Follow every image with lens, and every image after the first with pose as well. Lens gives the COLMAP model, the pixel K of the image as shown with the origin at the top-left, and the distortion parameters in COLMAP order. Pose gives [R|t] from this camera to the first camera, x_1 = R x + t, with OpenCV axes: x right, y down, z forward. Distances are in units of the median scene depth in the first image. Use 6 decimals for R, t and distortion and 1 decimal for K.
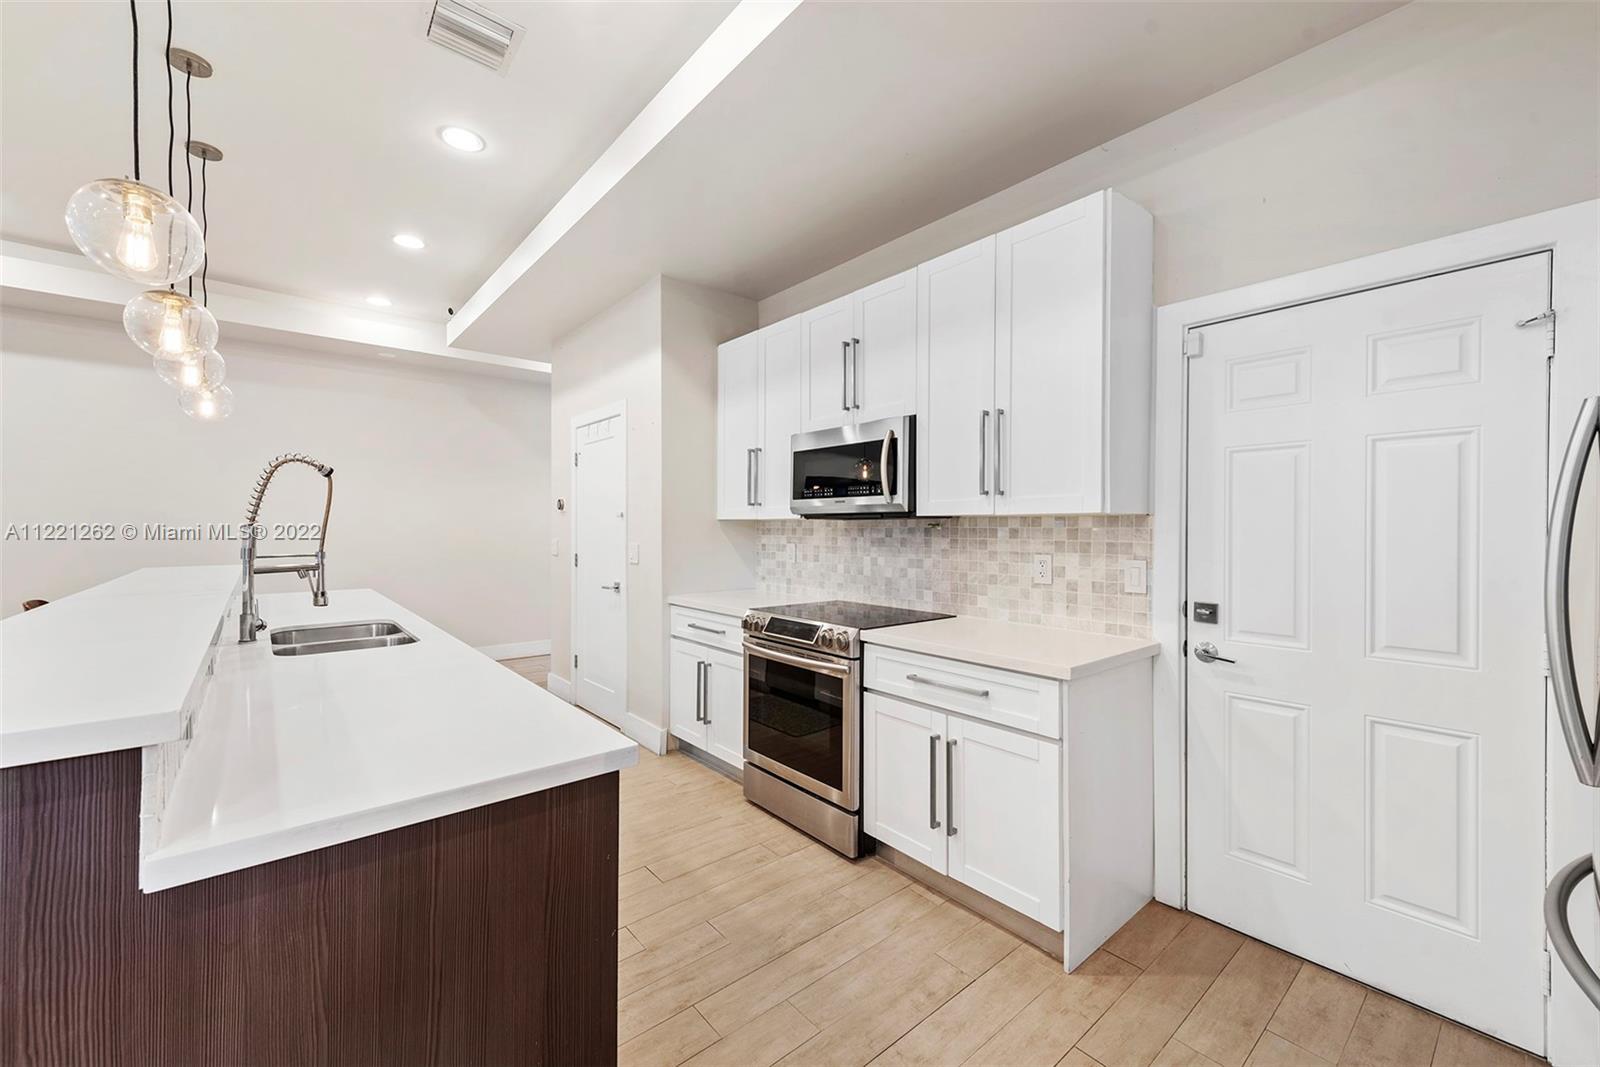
lens RADIAL K [[633.1, 0, 801.5], [0, 633.1, 529.6], [0, 0, 1]] dist [0.018433, -0.001412]
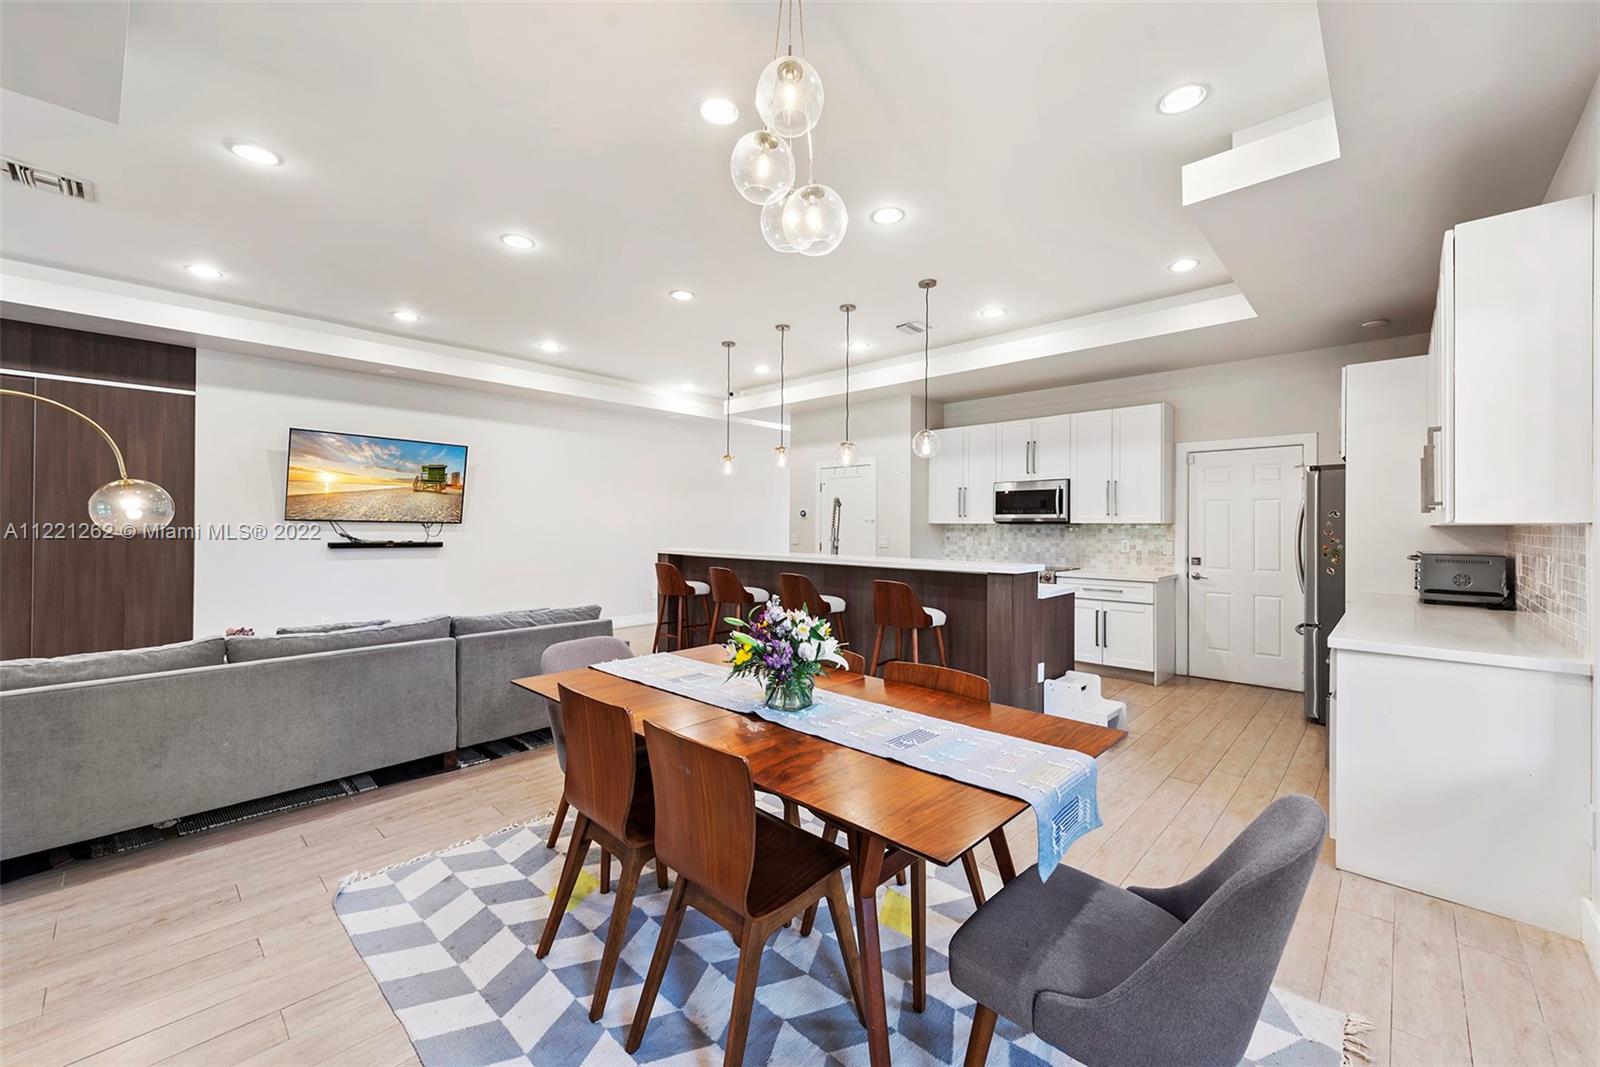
lens RADIAL K [[633.1, 0, 796.4], [0, 633.1, 523.6], [0, 0, 1]] dist [0.018433, -0.001412]
pose [[0.992654, 0.002309, 0.120968, -1.069645], [-0.001327, 0.999966, -0.008197, -0.000126], [-0.120983, 0.007976, 0.992623, -1.144026]]
